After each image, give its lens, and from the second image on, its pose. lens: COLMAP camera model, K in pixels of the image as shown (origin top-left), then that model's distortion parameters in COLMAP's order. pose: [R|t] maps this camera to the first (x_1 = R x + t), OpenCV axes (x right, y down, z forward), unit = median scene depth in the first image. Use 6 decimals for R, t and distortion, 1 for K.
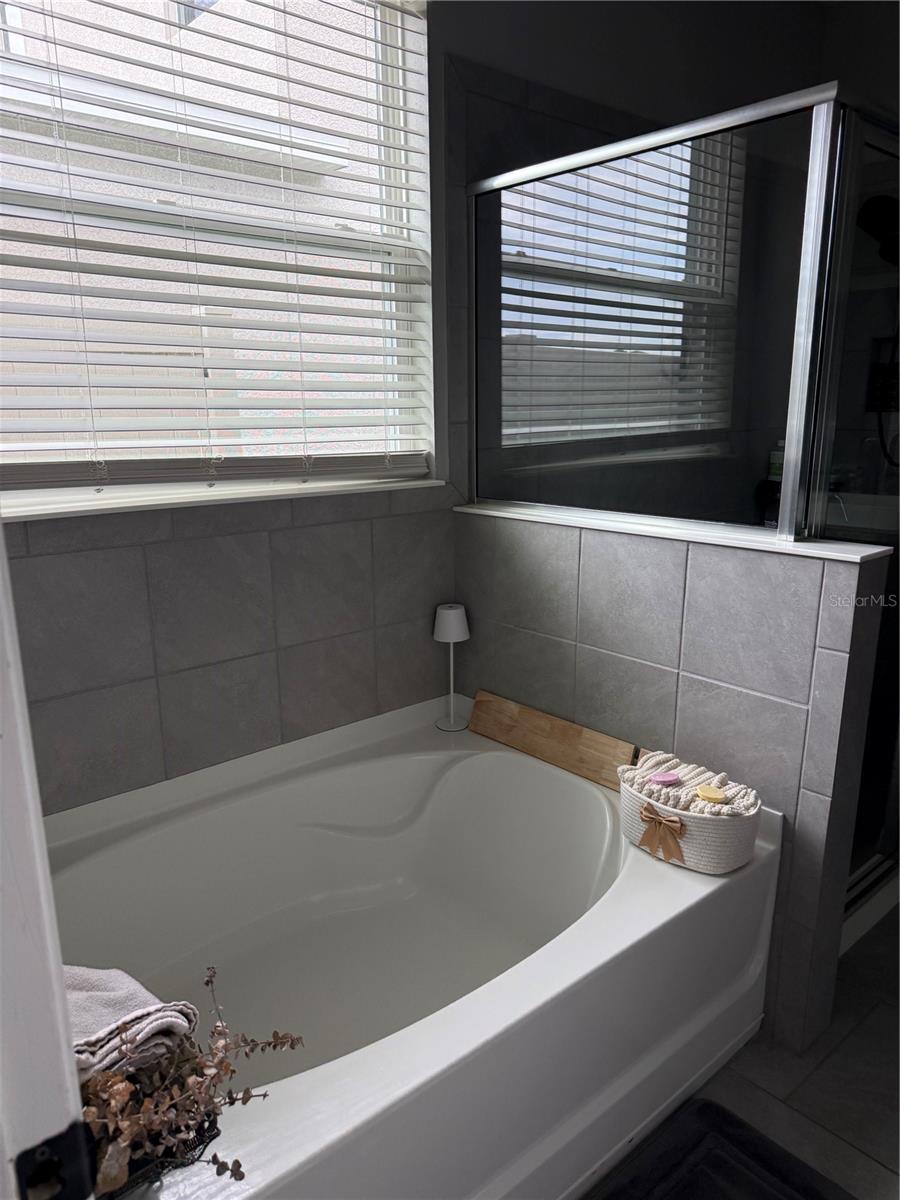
lens RADIAL K [[827.7, 0, 447.9], [0, 827.7, 623.3], [0, 0, 1]] dist [0.079807, -0.128866]
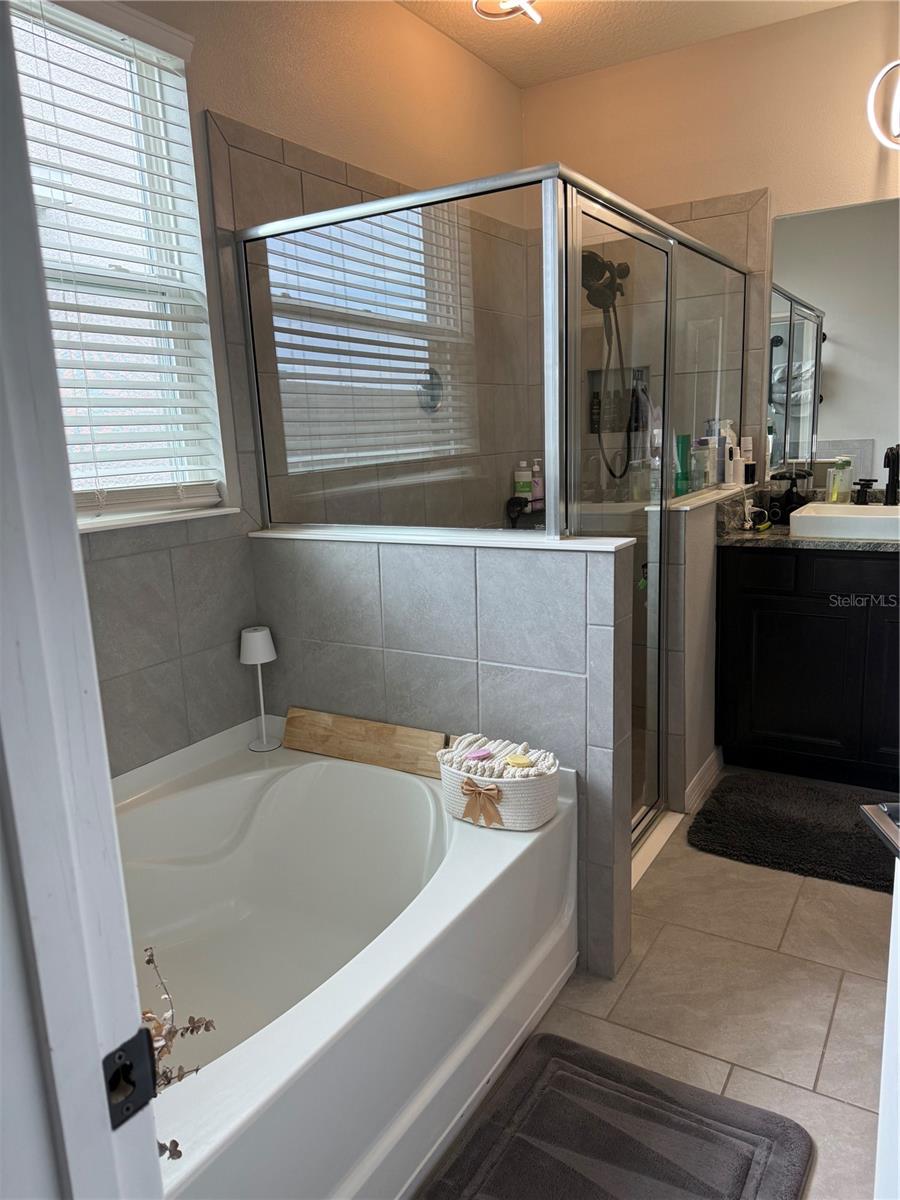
lens RADIAL K [[827.7, 0, 447.9], [0, 827.7, 623.3], [0, 0, 1]] dist [0.079807, -0.128866]
pose [[0.952625, -0.097334, 0.288153, -0.074684], [0.108036, 0.993916, -0.021436, 0.023221], [-0.284313, 0.051551, 0.957345, -0.069651]]
